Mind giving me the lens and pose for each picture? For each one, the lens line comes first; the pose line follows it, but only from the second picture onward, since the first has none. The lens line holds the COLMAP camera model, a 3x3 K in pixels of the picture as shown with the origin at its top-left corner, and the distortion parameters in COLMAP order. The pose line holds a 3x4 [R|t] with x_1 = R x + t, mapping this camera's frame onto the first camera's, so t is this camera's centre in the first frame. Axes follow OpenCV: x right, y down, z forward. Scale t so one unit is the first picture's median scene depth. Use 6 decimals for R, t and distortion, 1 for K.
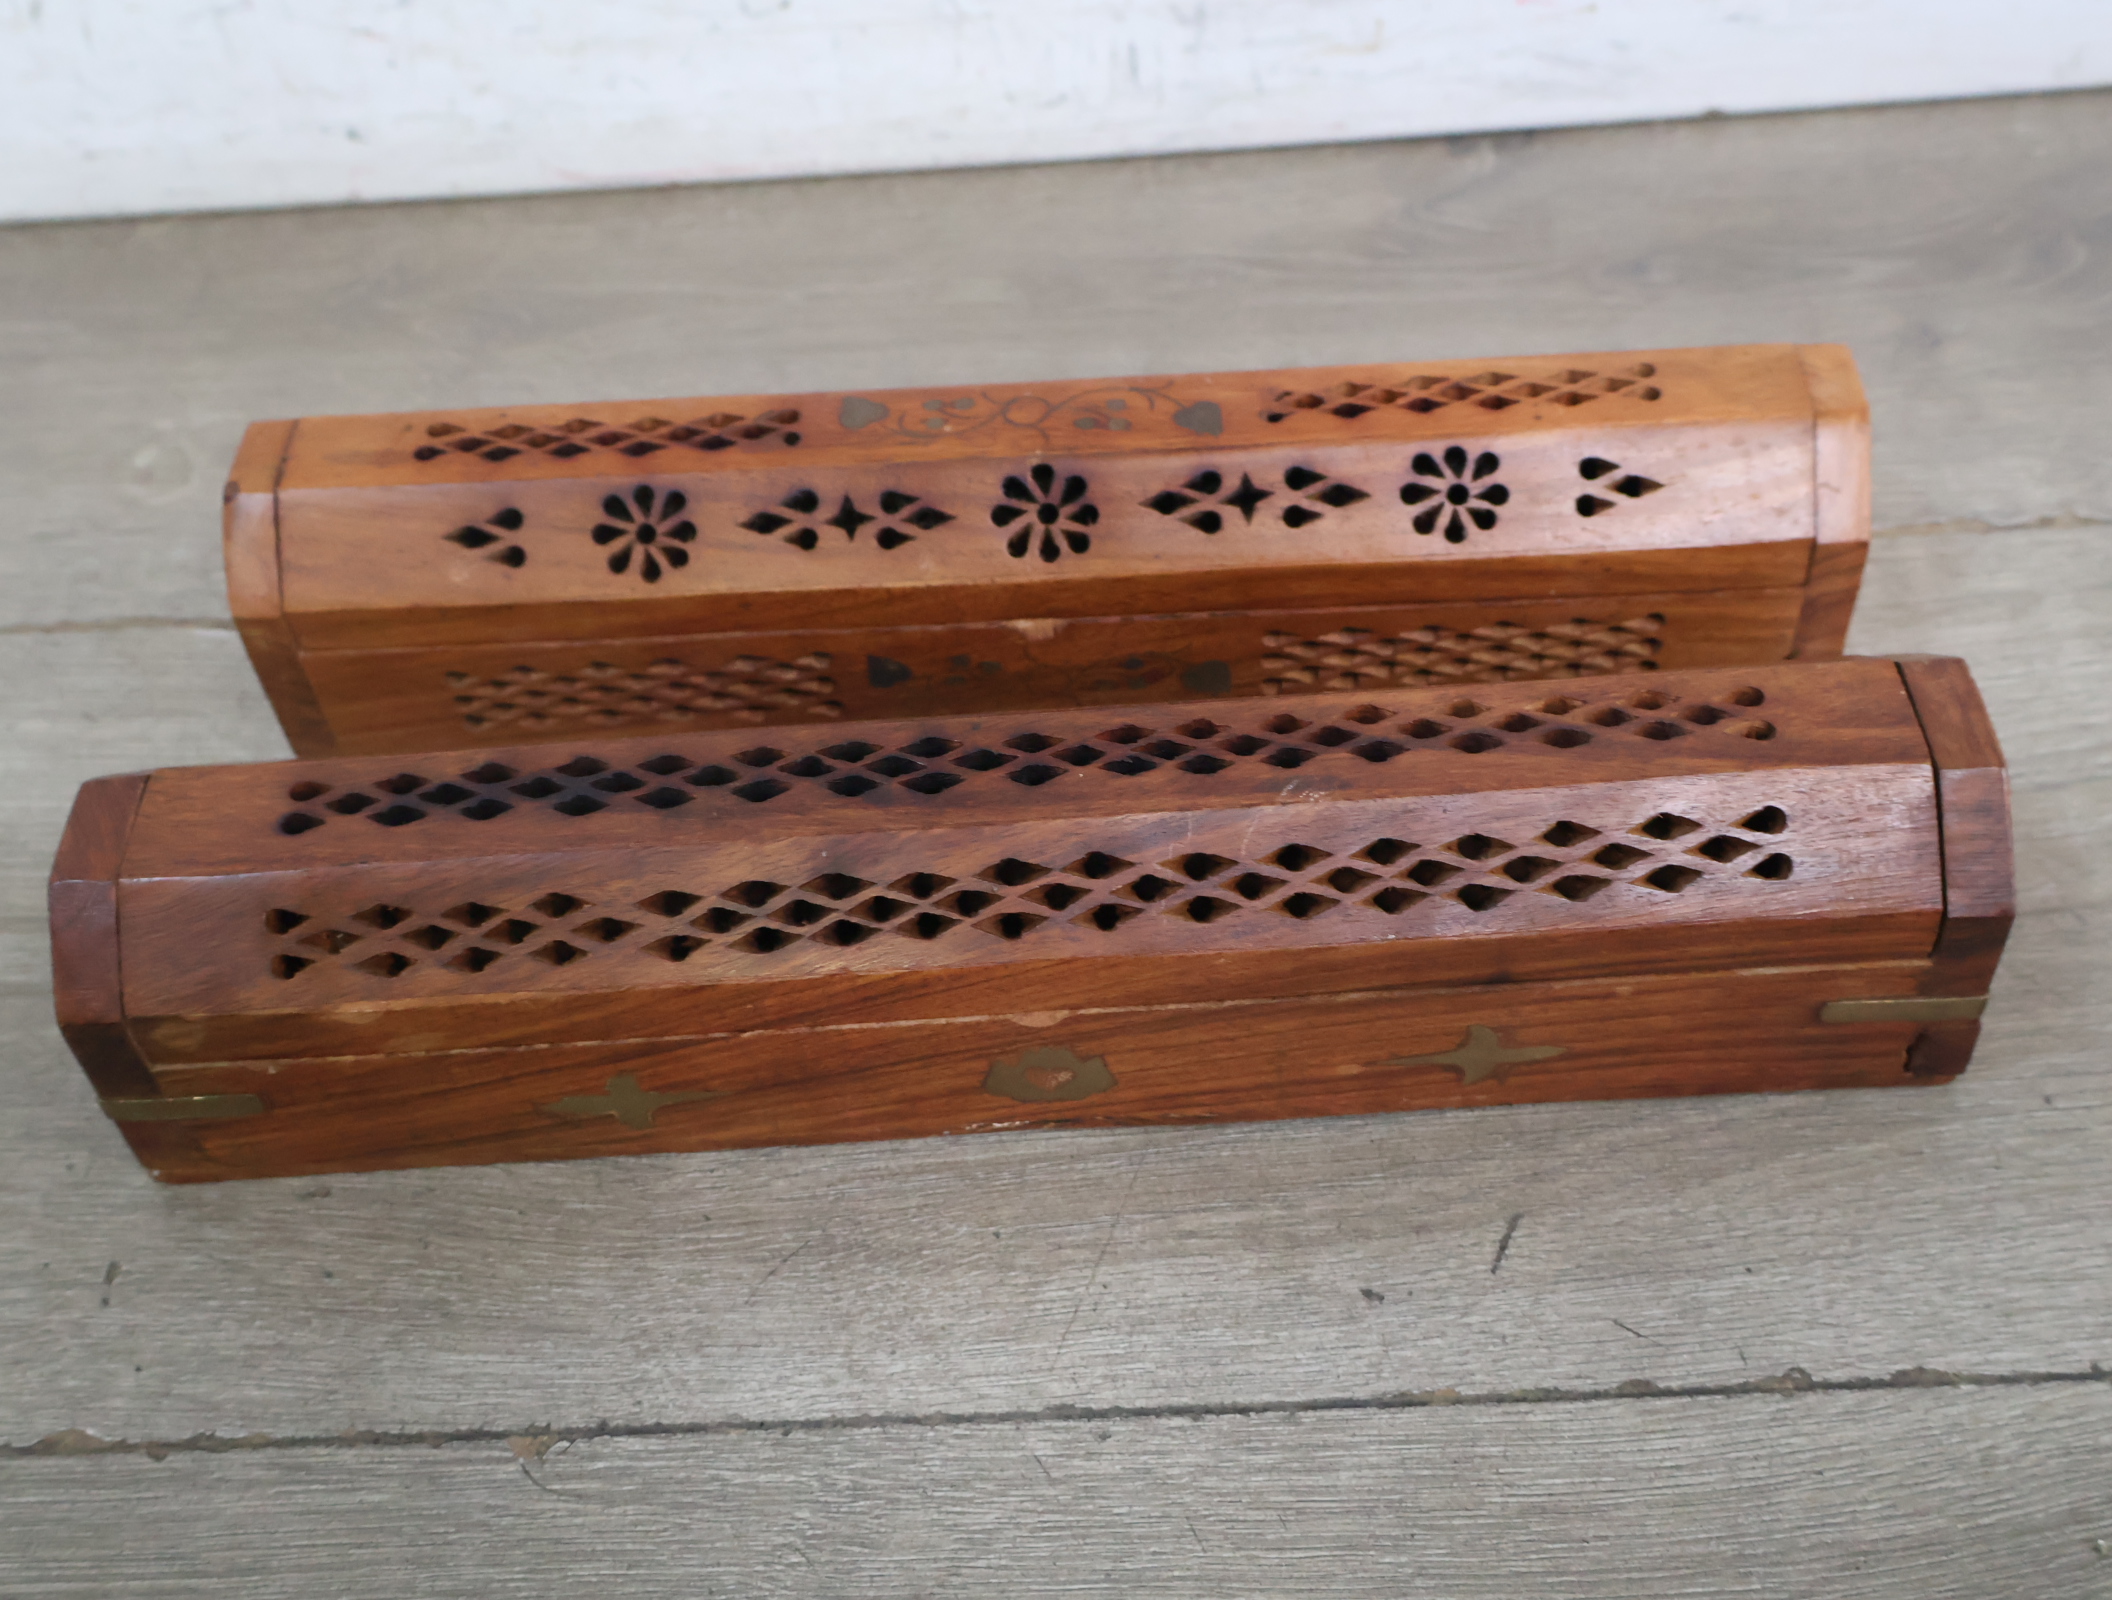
lens RADIAL K [[2256.8, 0, 1054.2], [0, 2256.8, 789.6], [0, 0, 1]] dist [0.004046, 0.000000]
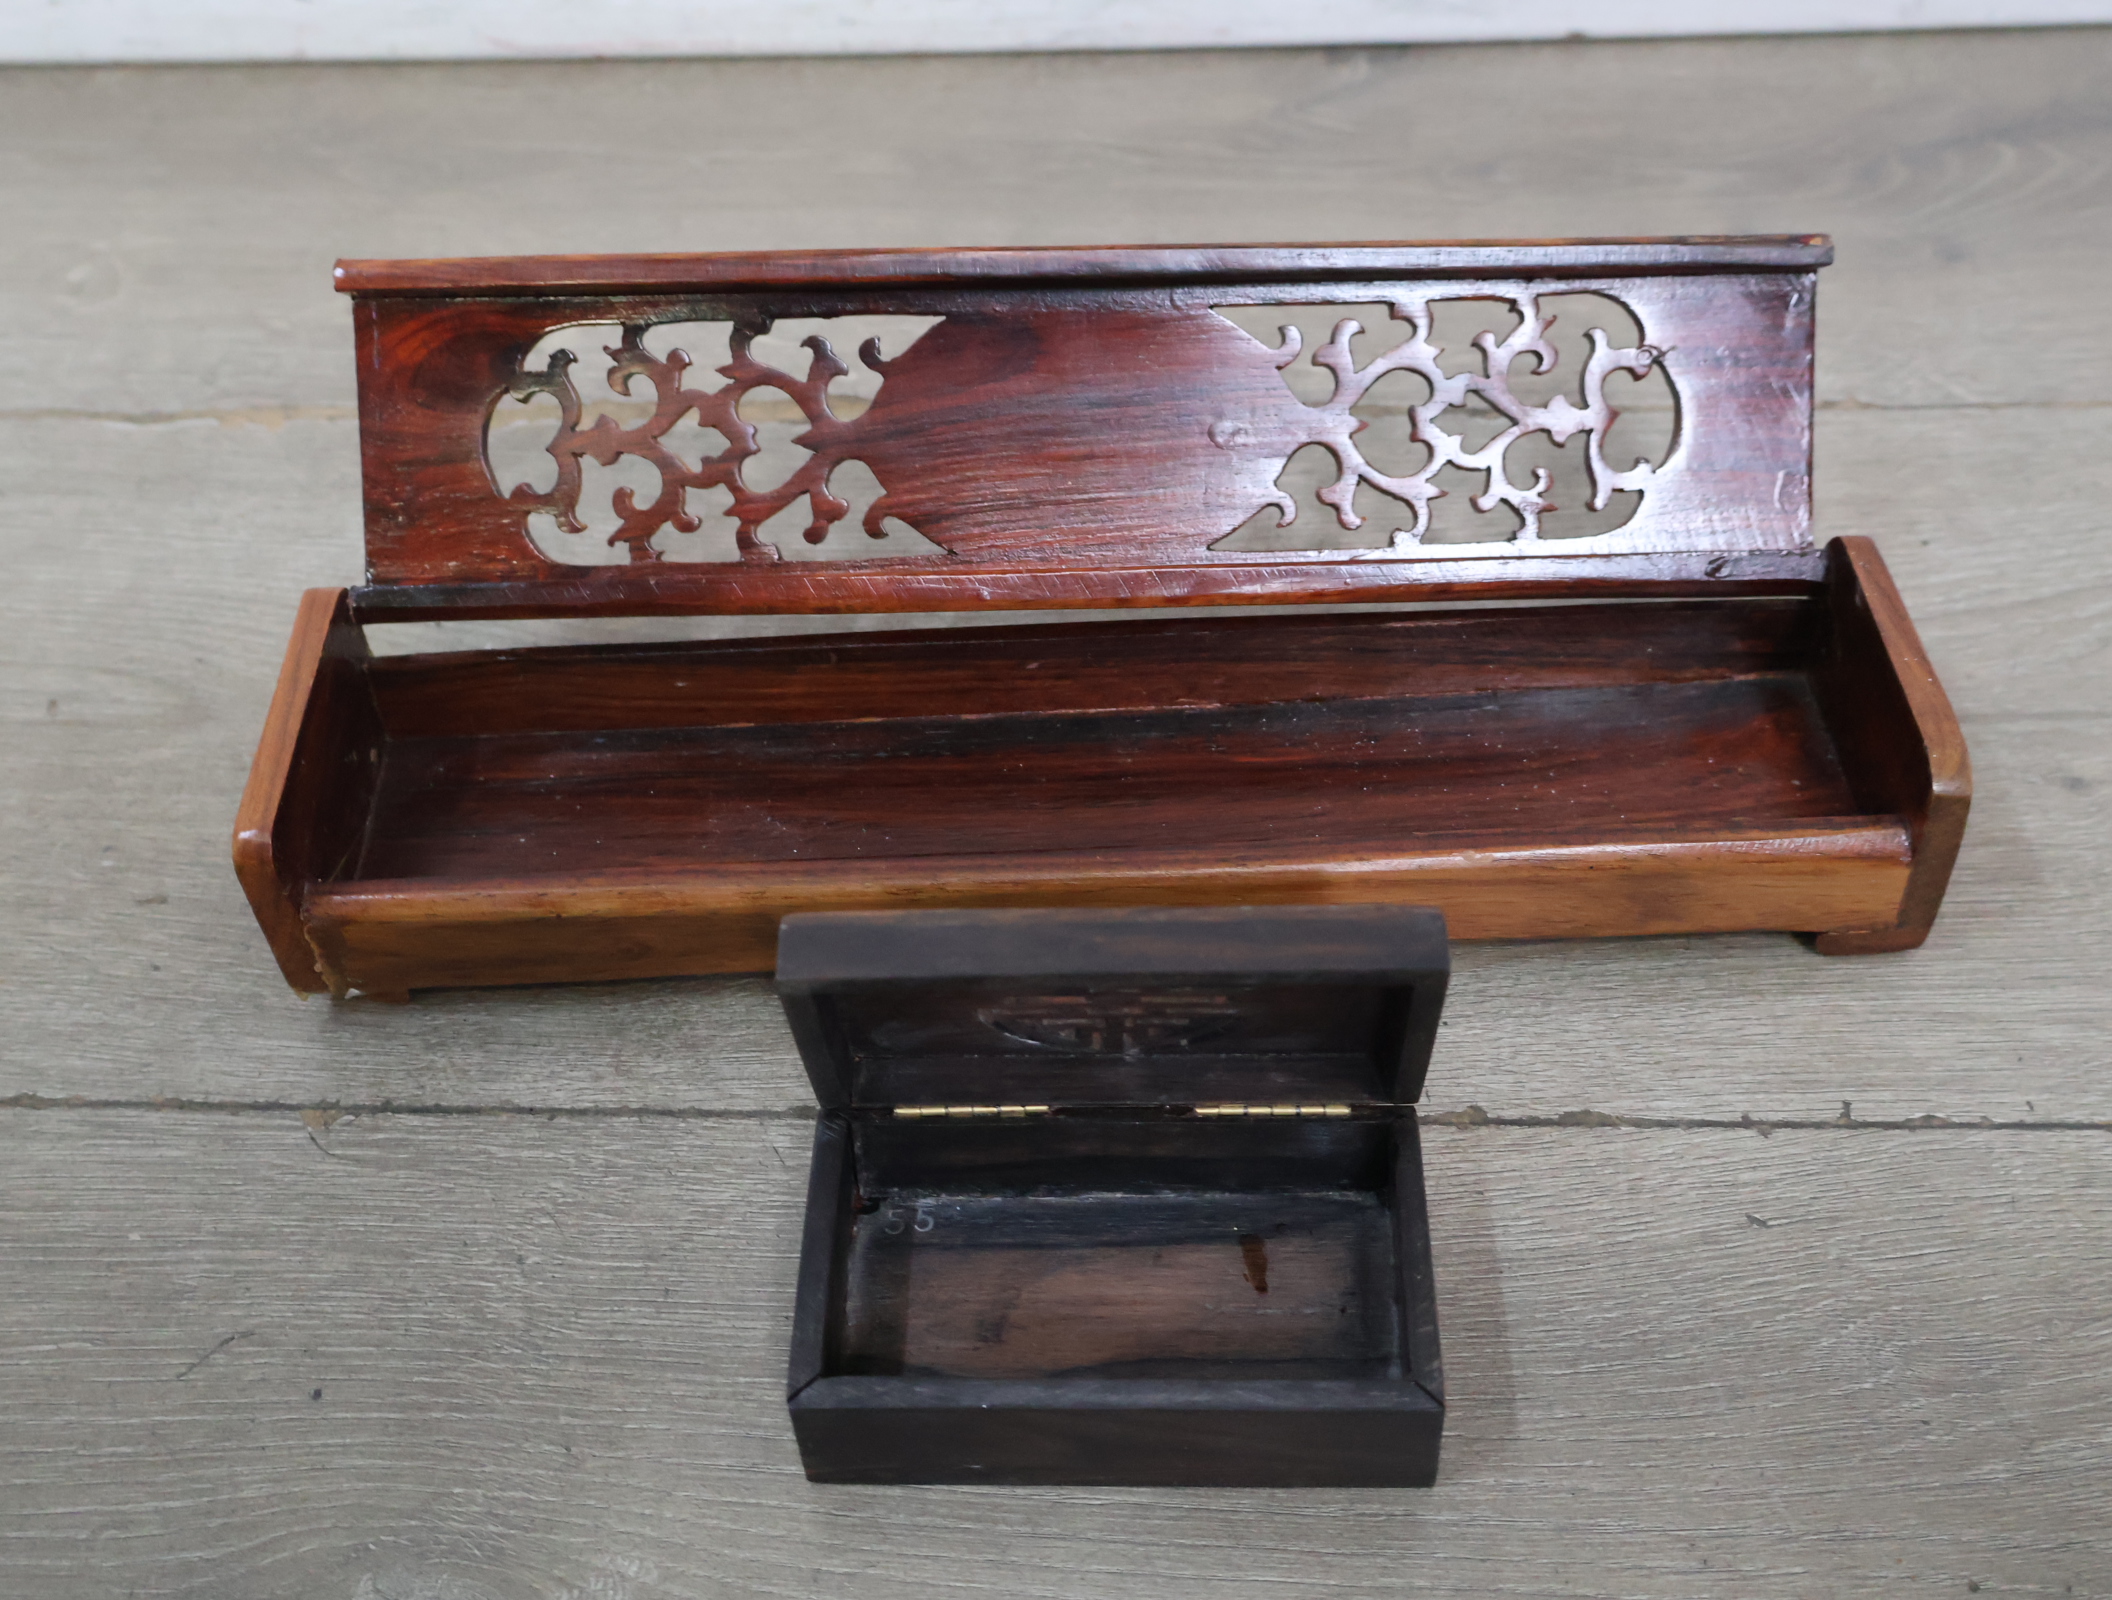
lens RADIAL K [[2256.8, 0, 1055.8], [0, 2256.8, 781.2], [0, 0, 1]] dist [0.004046, 0.000000]
pose [[0.998492, 0.053065, -0.014083, 0.113146], [-0.053236, 0.998509, -0.012103, 0.104526], [0.013420, 0.012834, 0.999828, -0.080360]]
